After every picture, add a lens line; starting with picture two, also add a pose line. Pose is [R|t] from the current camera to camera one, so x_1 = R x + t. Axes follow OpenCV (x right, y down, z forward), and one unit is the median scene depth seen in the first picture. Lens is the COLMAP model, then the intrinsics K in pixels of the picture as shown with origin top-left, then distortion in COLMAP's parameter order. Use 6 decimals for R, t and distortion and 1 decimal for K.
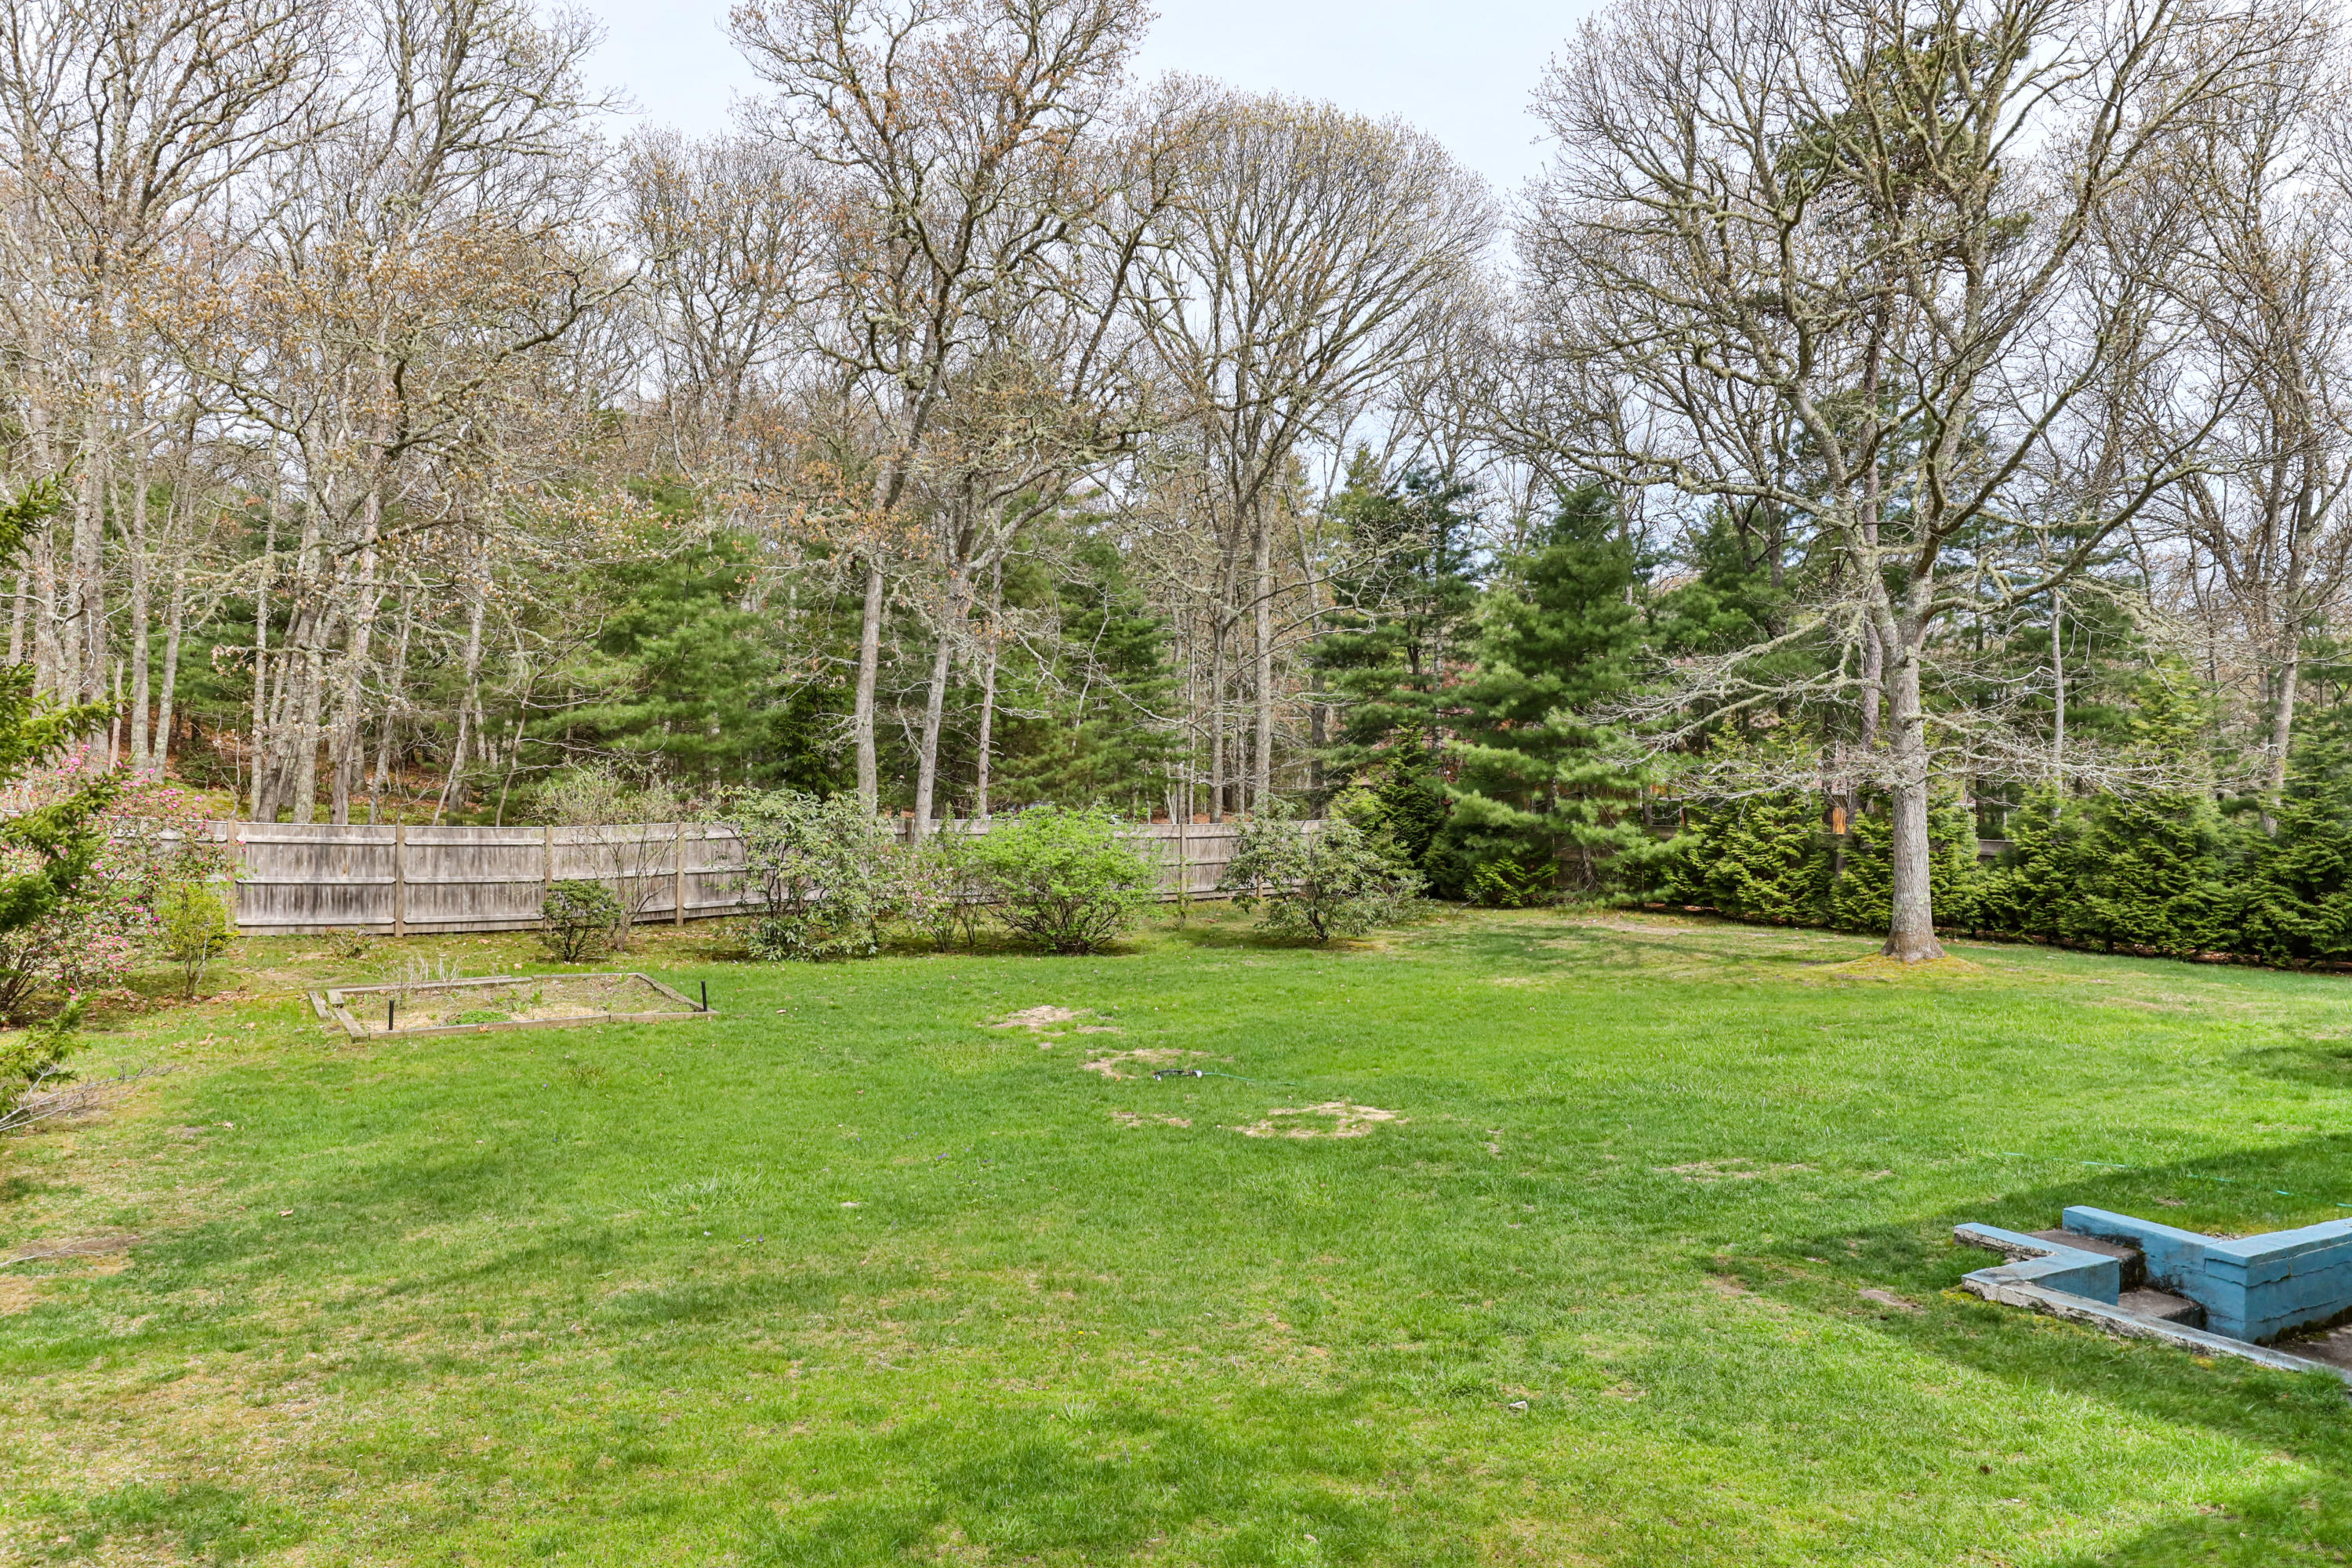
lens RADIAL K [[1500.7, 0, 1175.8], [0, 1500.7, 793.8], [0, 0, 1]] dist [-0.000130, -0.000008]
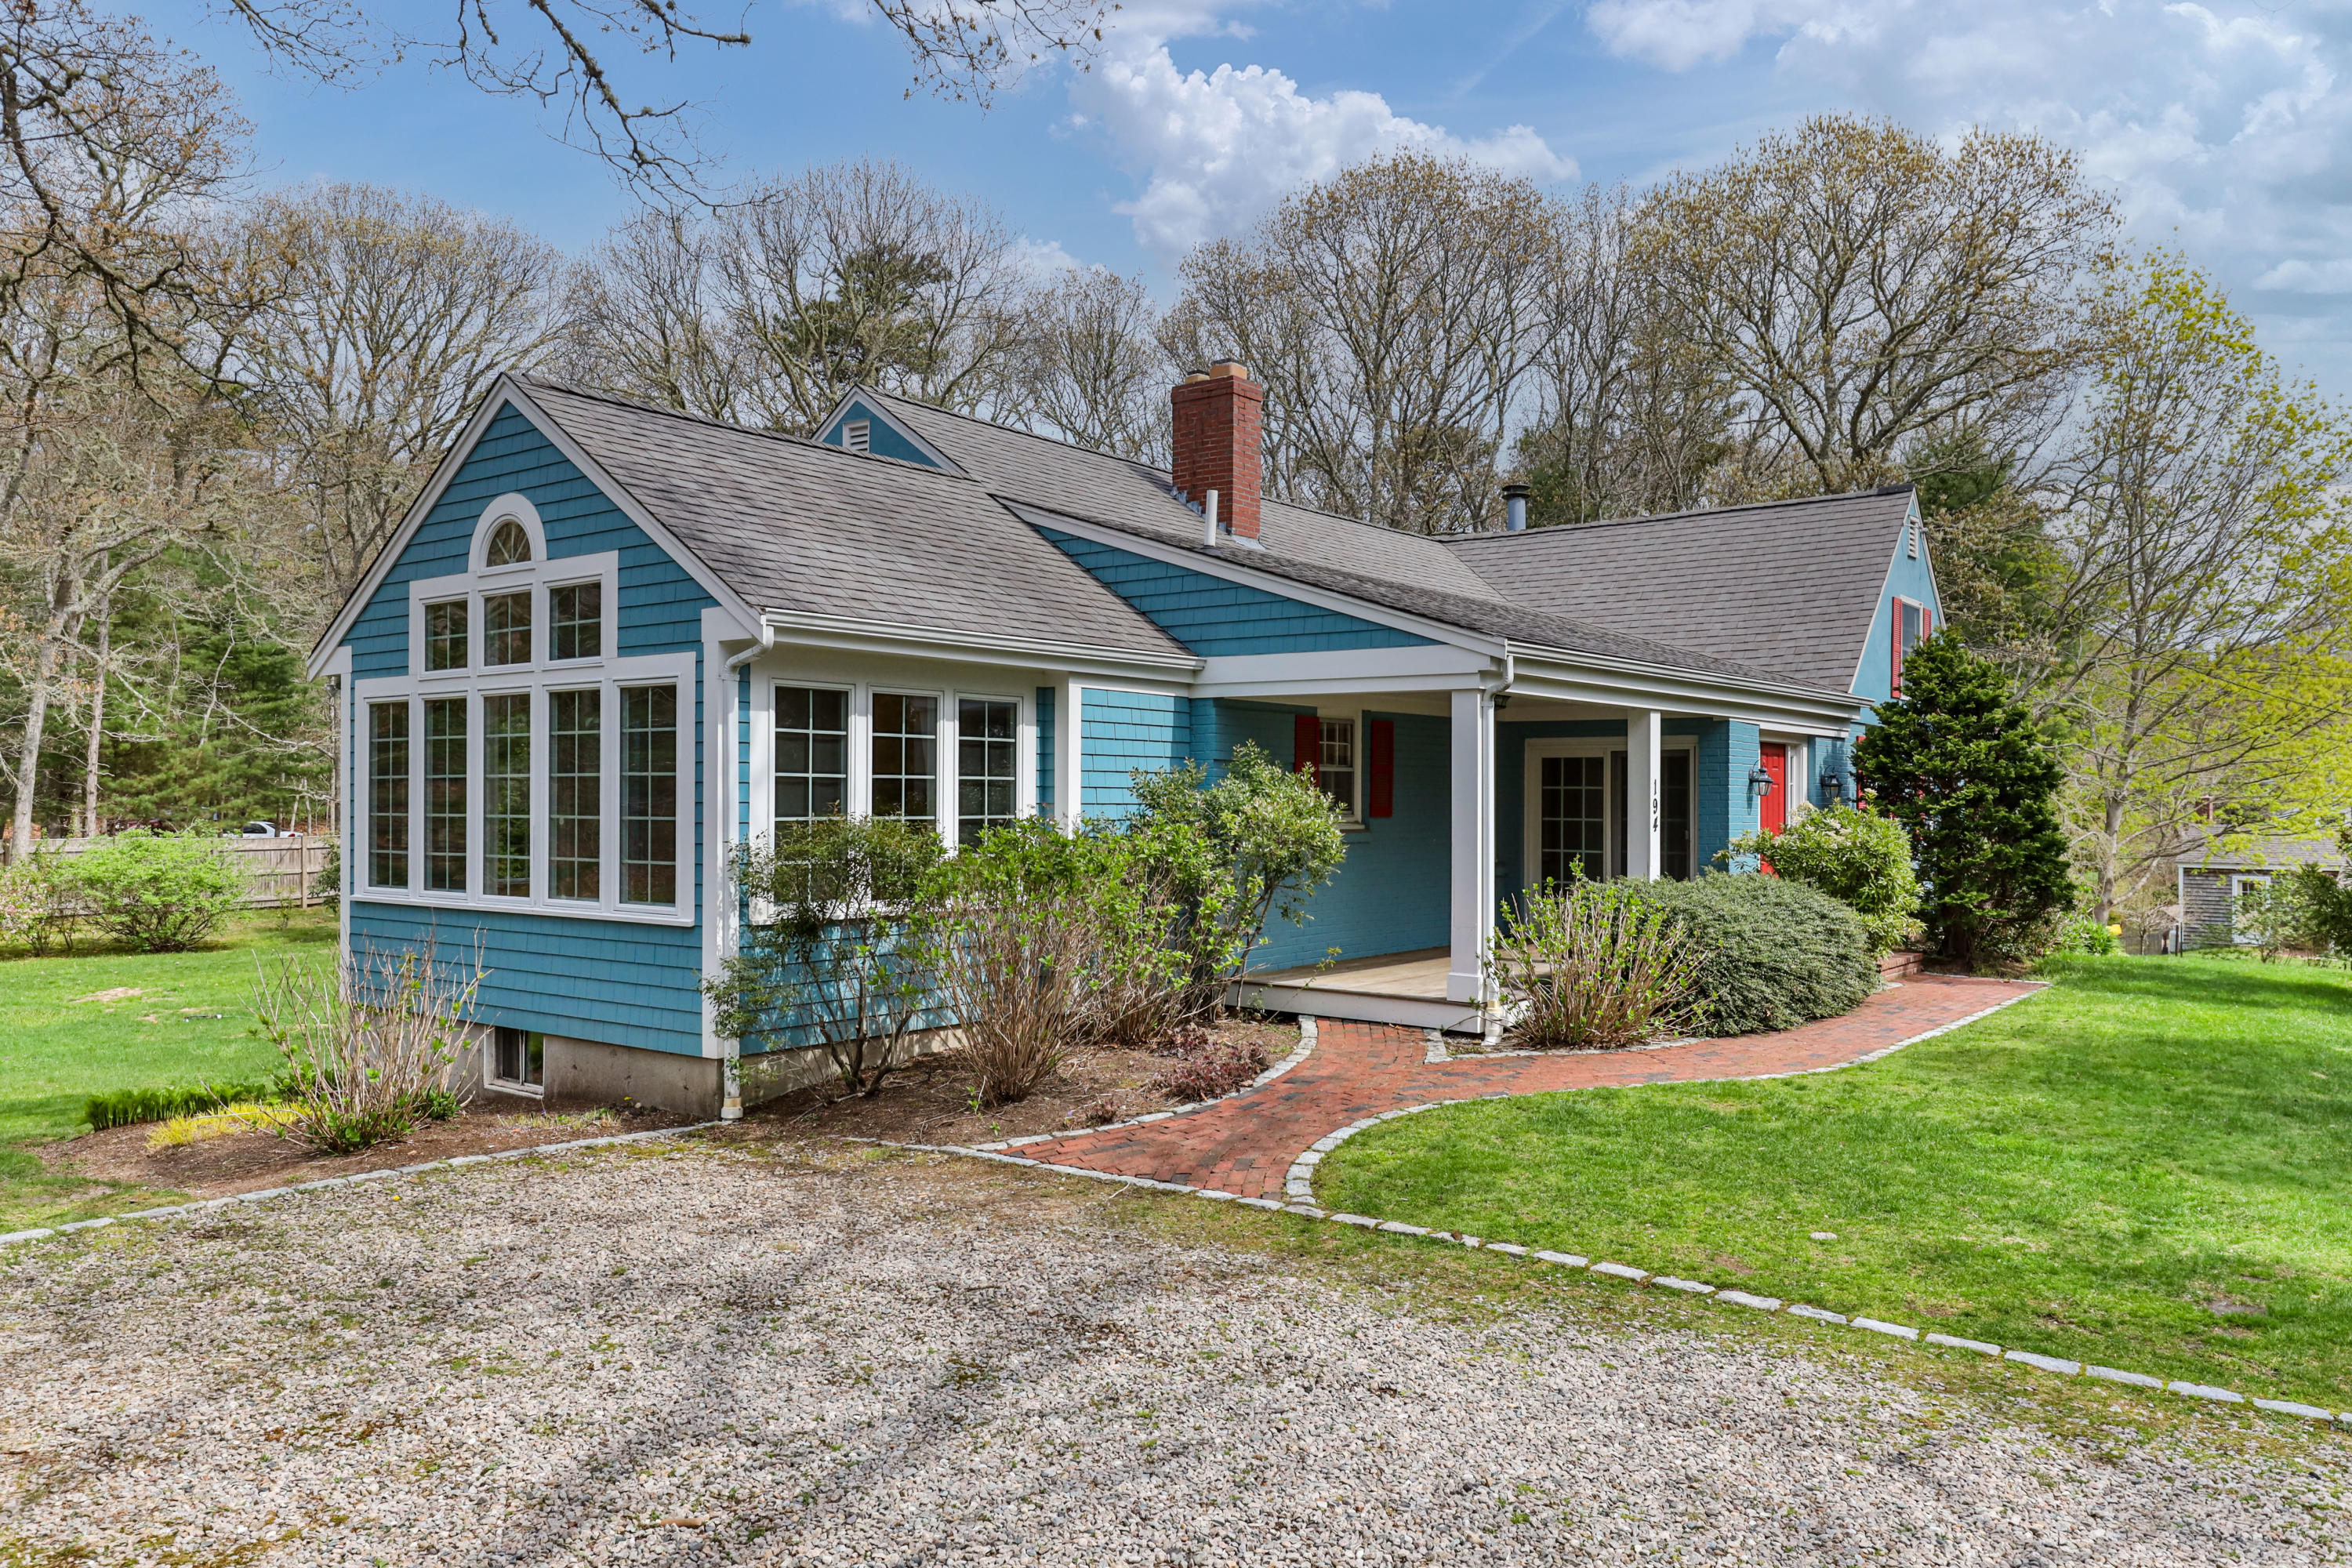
lens RADIAL K [[1684.6, 0, 1171.6], [0, 1684.6, 775.1], [0, 0, 1]] dist [0.011115, 0.001632]
pose [[0.915579, -0.006187, 0.402090, 0.109461], [0.005721, 0.999981, 0.002358, -0.029835], [-0.402097, 0.000141, 0.915597, -0.498424]]
